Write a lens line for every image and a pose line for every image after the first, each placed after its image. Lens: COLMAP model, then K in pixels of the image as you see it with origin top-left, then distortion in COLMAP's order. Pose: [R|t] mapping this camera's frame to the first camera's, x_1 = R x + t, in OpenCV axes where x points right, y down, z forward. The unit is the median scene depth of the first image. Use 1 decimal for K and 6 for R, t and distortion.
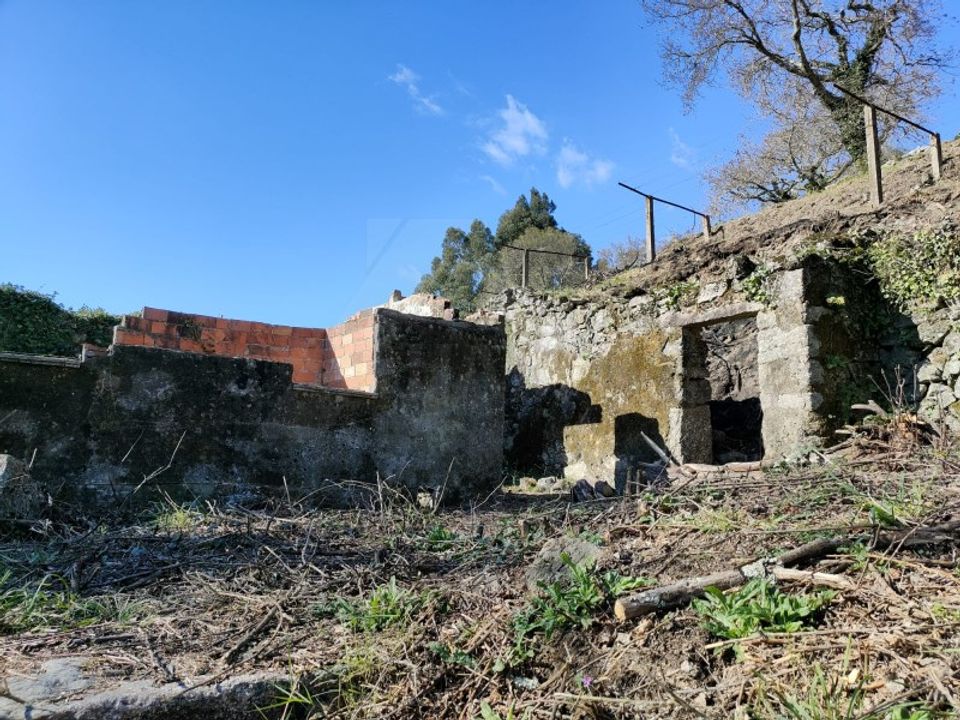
lens RADIAL K [[721.4, 0, 498.6], [0, 721.4, 365.6], [0, 0, 1]] dist [0.057744, -0.111446]
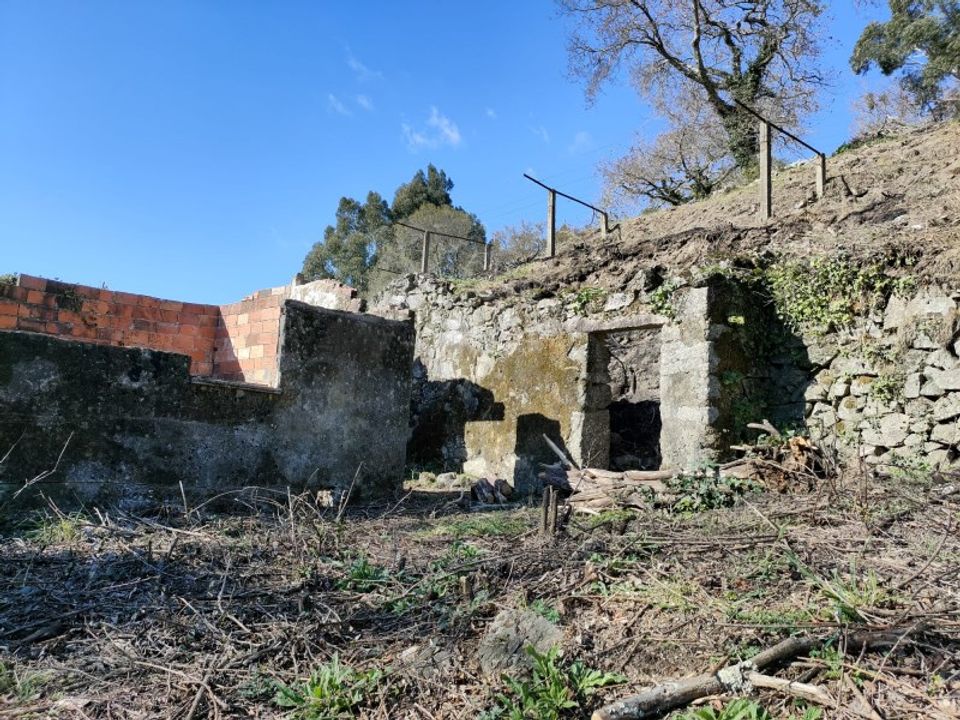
lens RADIAL K [[712.8, 0, 480.0], [0, 712.8, 360.0], [0, 0, 1]] dist [0.061309, -0.117802]
pose [[0.990102, 0.050118, 0.131095, -0.026012], [-0.053762, 0.998255, 0.024409, -0.029564], [-0.129643, -0.031216, 0.991069, 0.019979]]
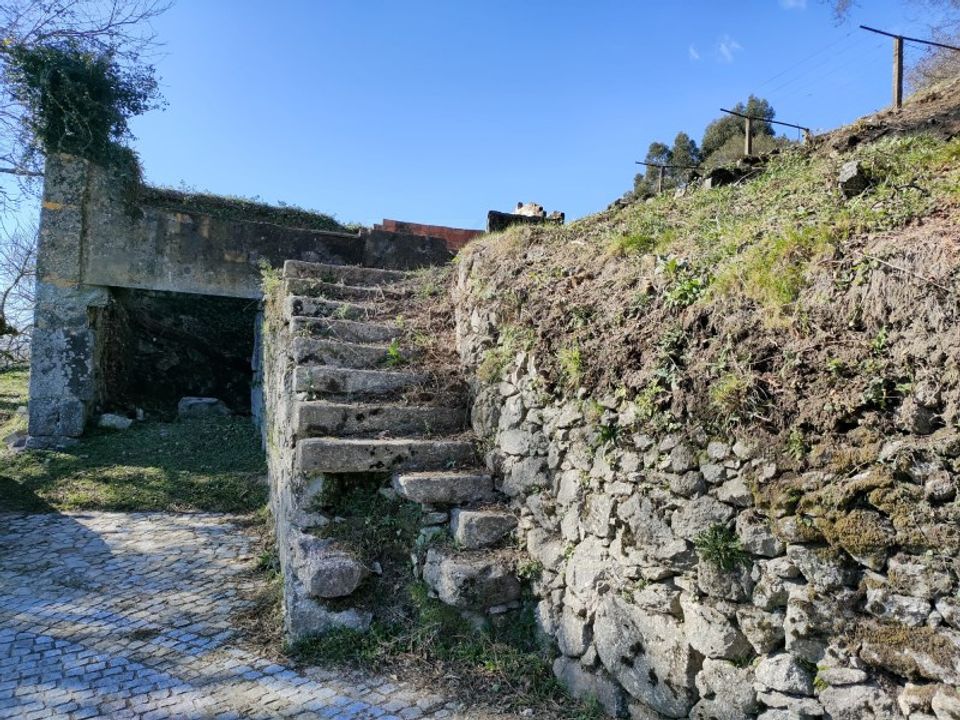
lens RADIAL K [[712.8, 0, 480.0], [0, 712.8, 360.0], [0, 0, 1]] dist [0.061309, -0.117802]
pose [[0.947999, 0.022388, -0.317483, 0.357605], [0.010334, 0.994832, 0.101010, 0.104740], [0.318104, -0.099038, 0.942869, -0.722817]]
